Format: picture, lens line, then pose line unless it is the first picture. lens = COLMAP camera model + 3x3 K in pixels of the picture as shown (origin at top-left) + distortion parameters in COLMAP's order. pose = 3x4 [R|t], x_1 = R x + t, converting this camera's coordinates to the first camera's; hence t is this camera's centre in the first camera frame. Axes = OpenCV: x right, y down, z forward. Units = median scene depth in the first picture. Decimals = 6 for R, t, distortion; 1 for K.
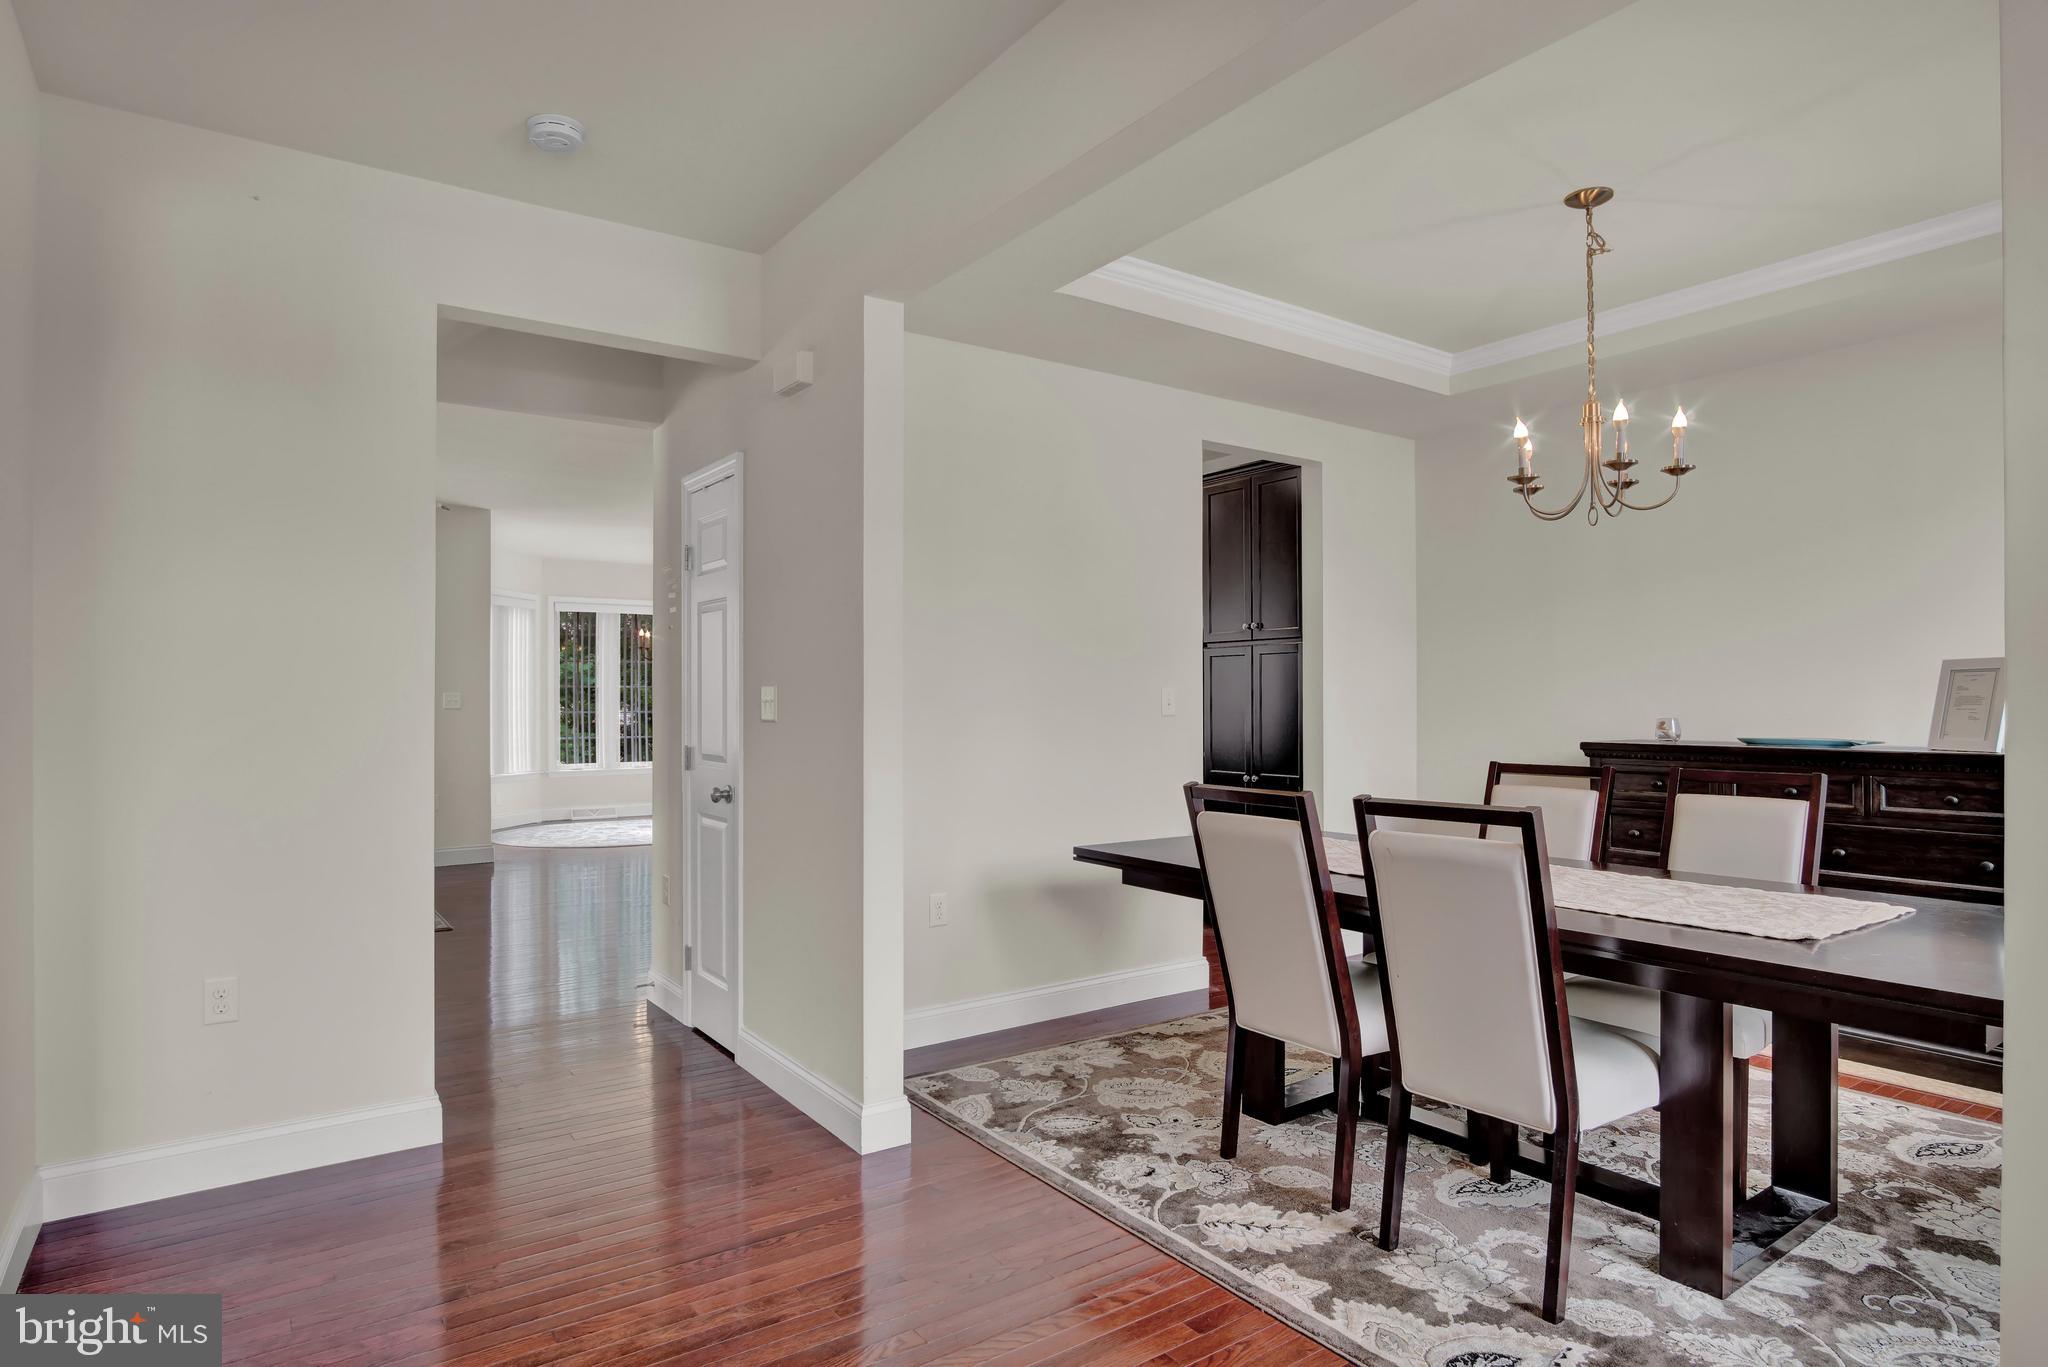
lens RADIAL K [[1130.7, 0, 1011.7], [0, 1130.7, 697.3], [0, 0, 1]] dist [-0.029406, 0.007503]
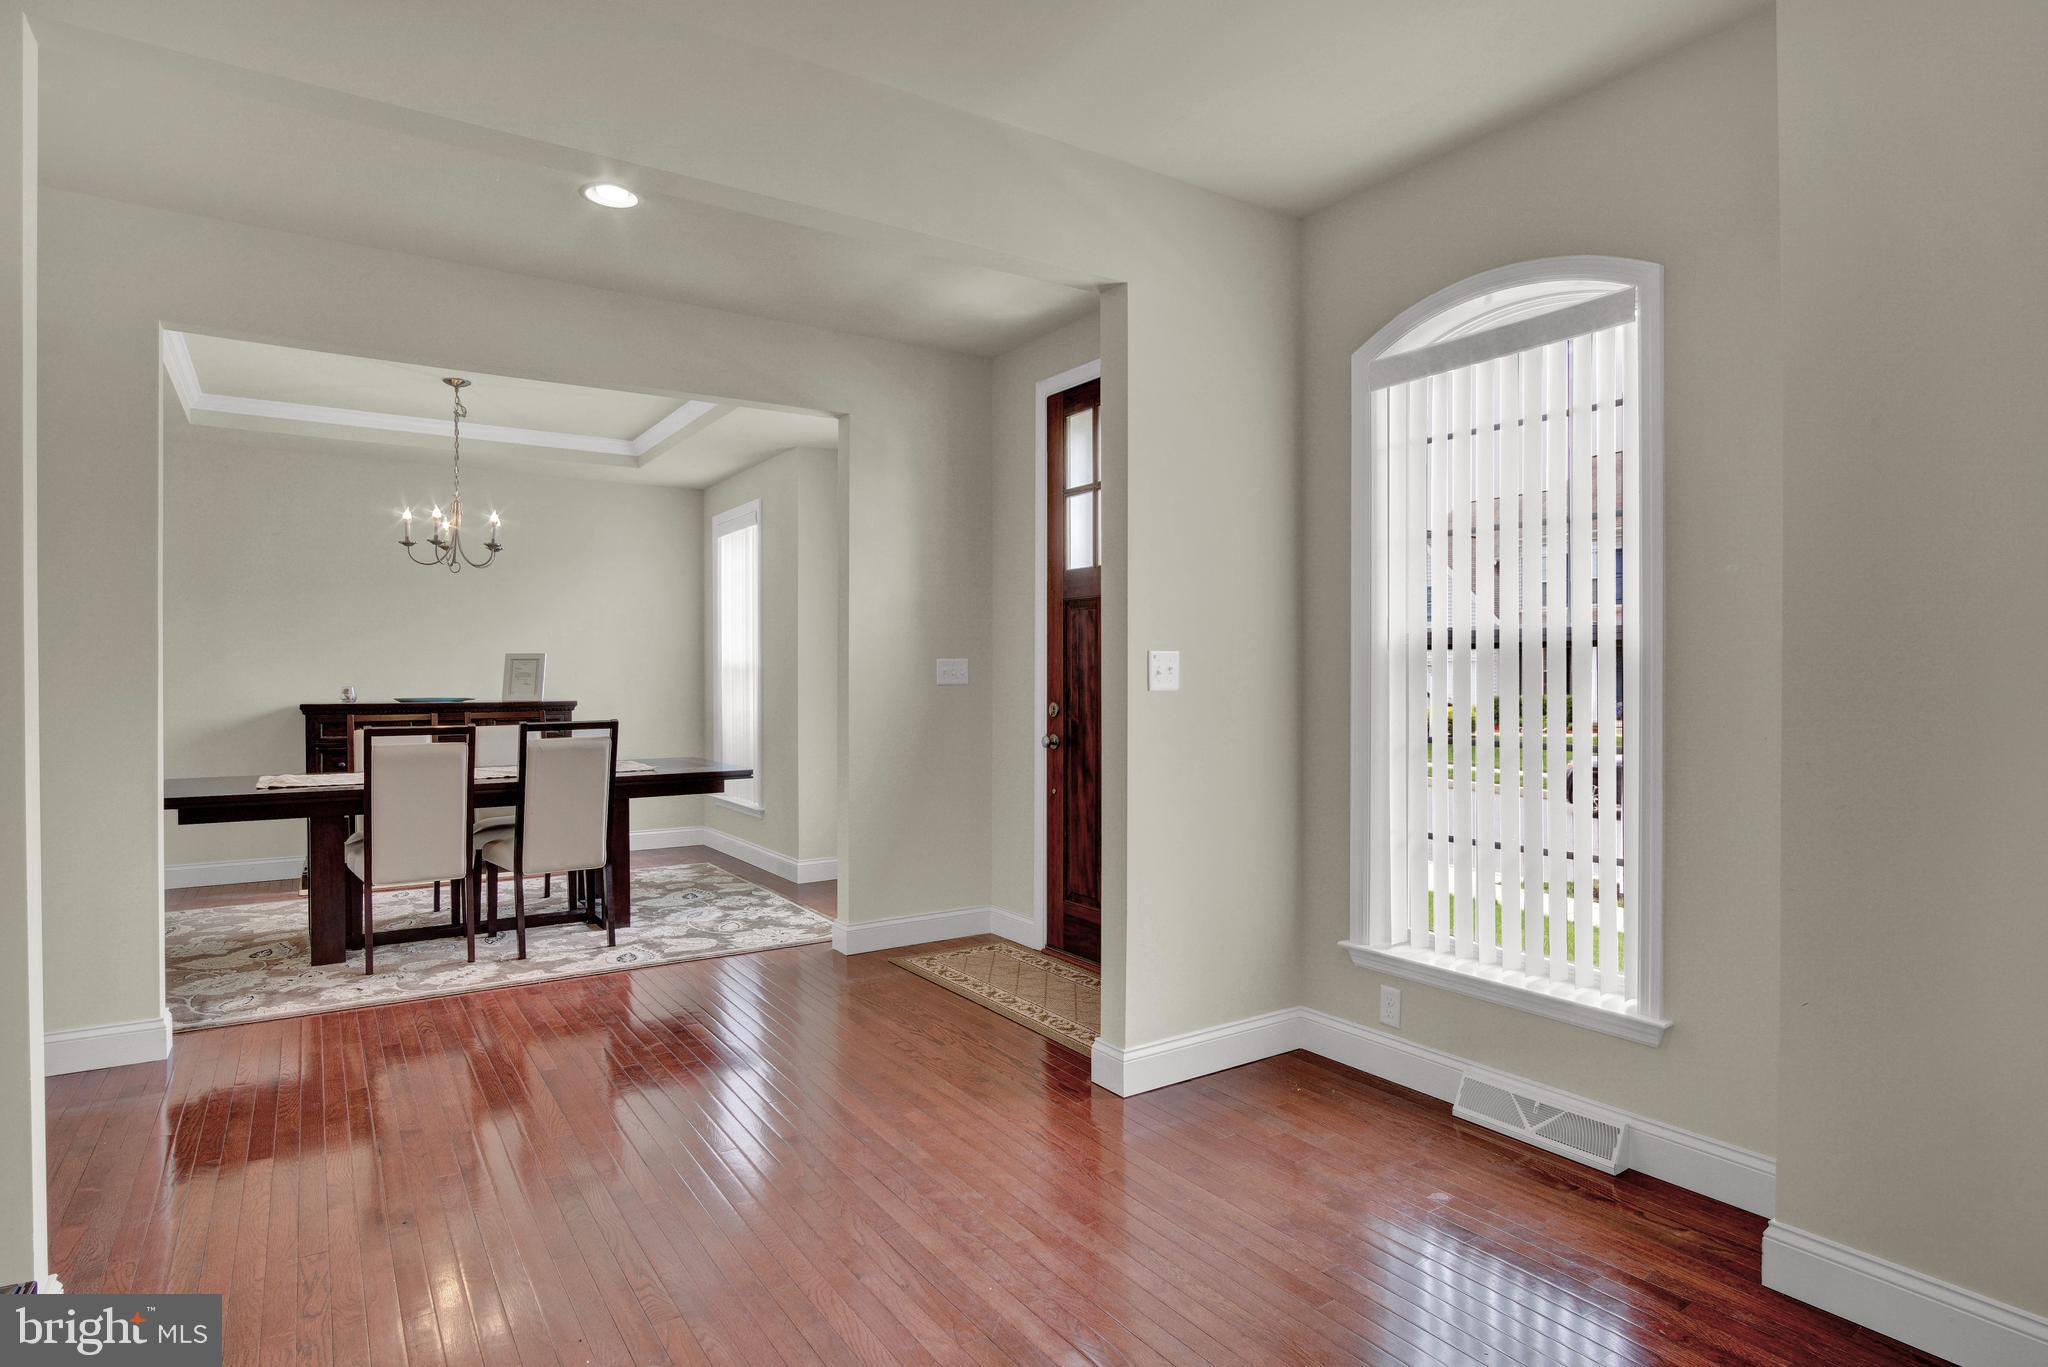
lens RADIAL K [[1130.7, 0, 1018.8], [0, 1130.7, 686.9], [0, 0, 1]] dist [-0.029406, 0.007503]
pose [[0.061062, -0.007190, 0.998108, -1.191428], [-0.001447, 0.999972, 0.007292, 0.009309], [-0.998133, -0.001890, 0.061050, 0.030468]]
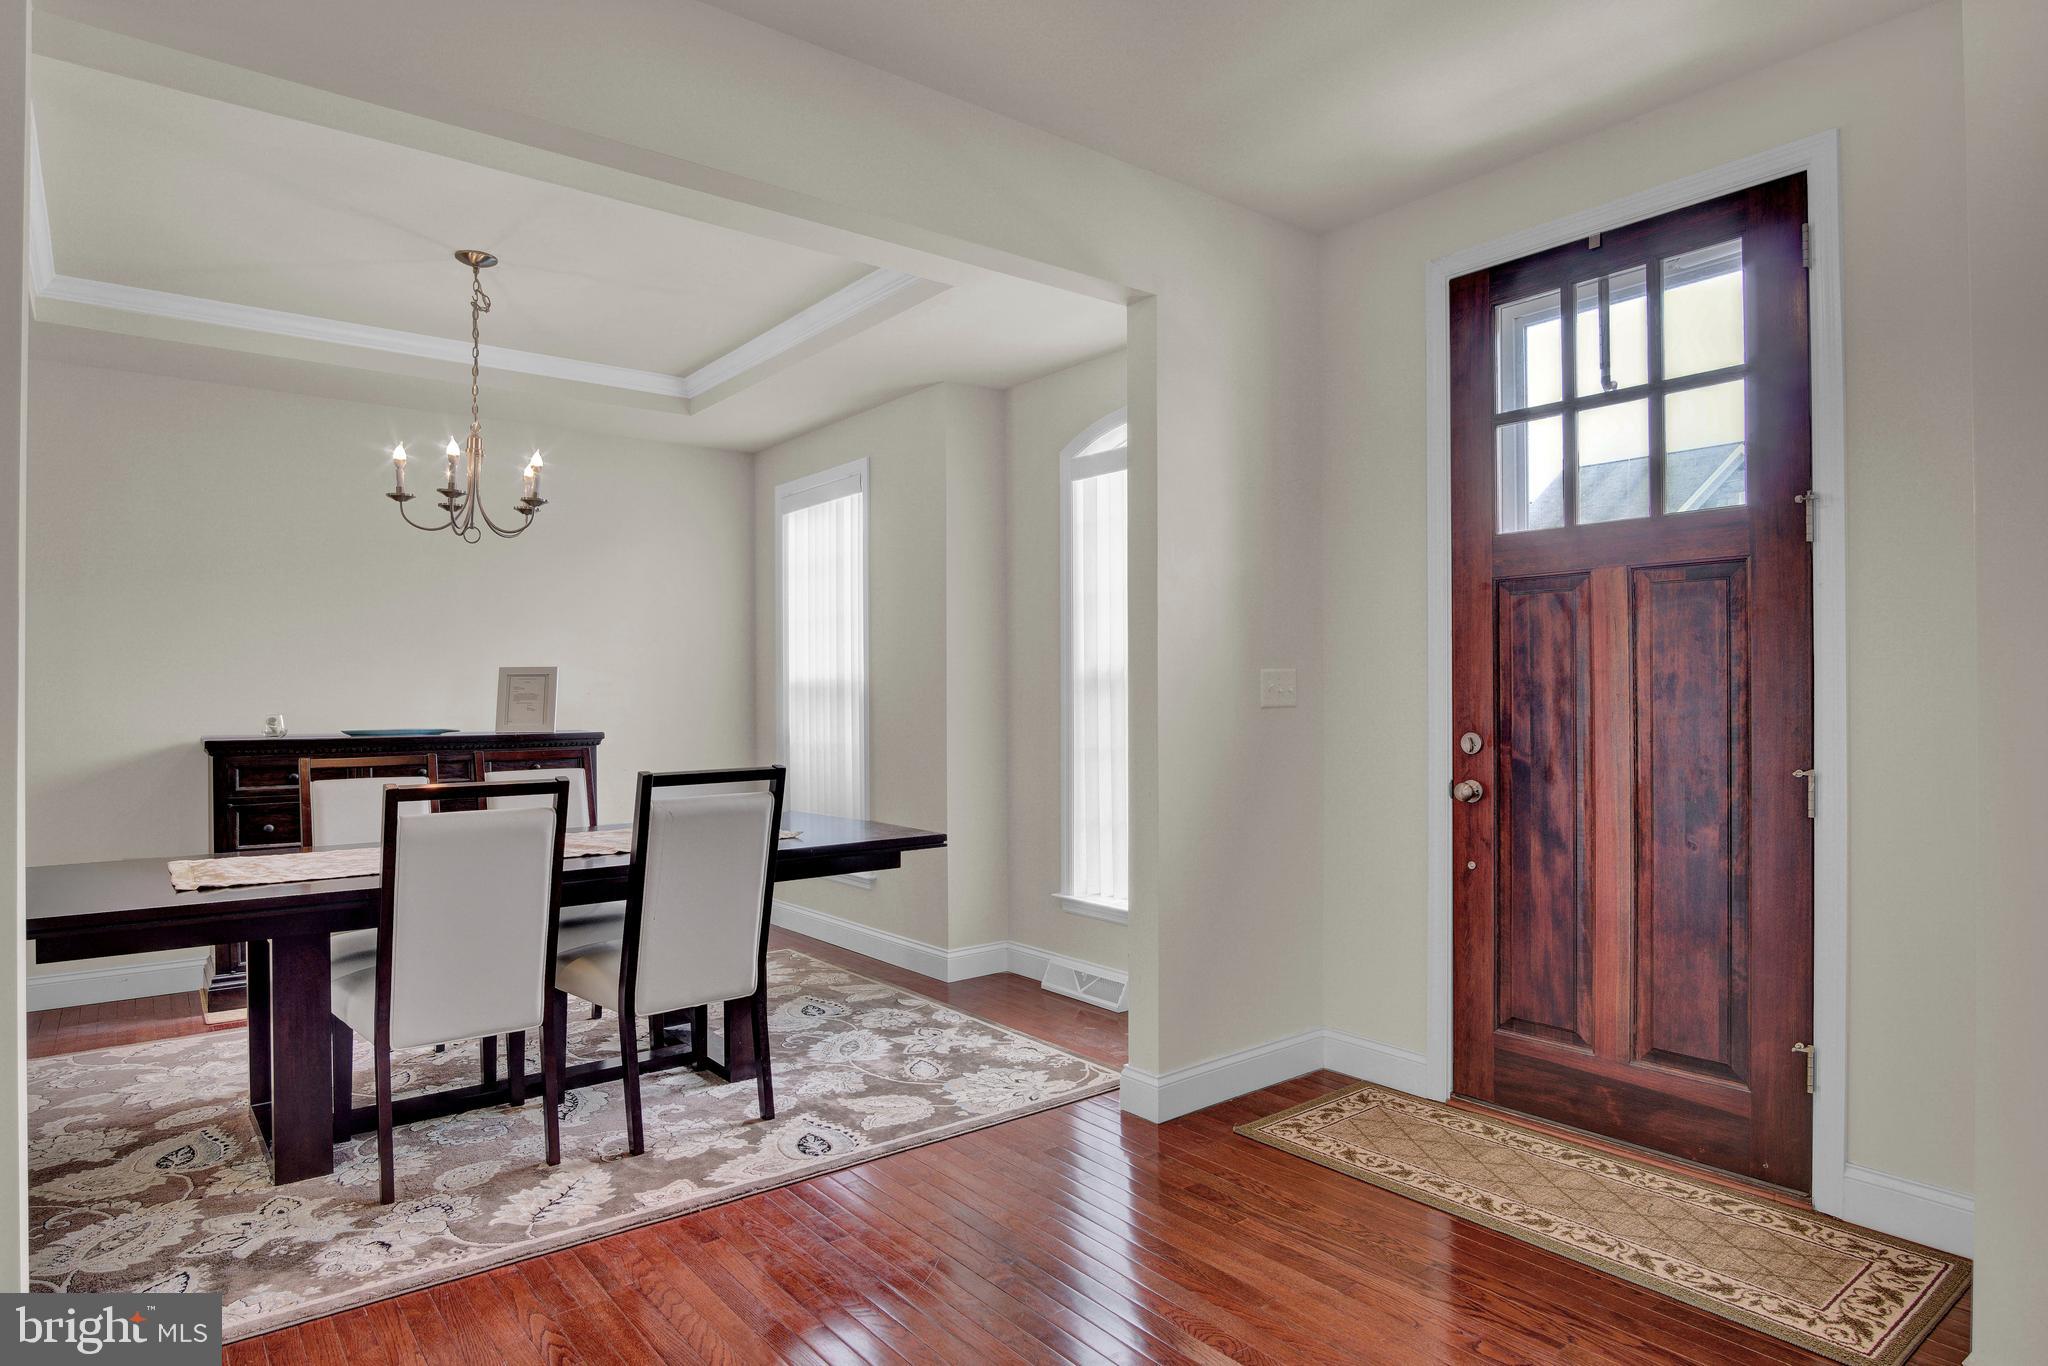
lens RADIAL K [[1130.7, 0, 1028.9], [0, 1130.7, 695.0], [0, 0, 1]] dist [-0.029406, 0.007503]
pose [[-0.054412, 0.004324, 0.998509, -0.685084], [0.003279, 0.999986, -0.004152, 0.010165], [-0.998513, 0.003048, -0.054425, 0.508001]]
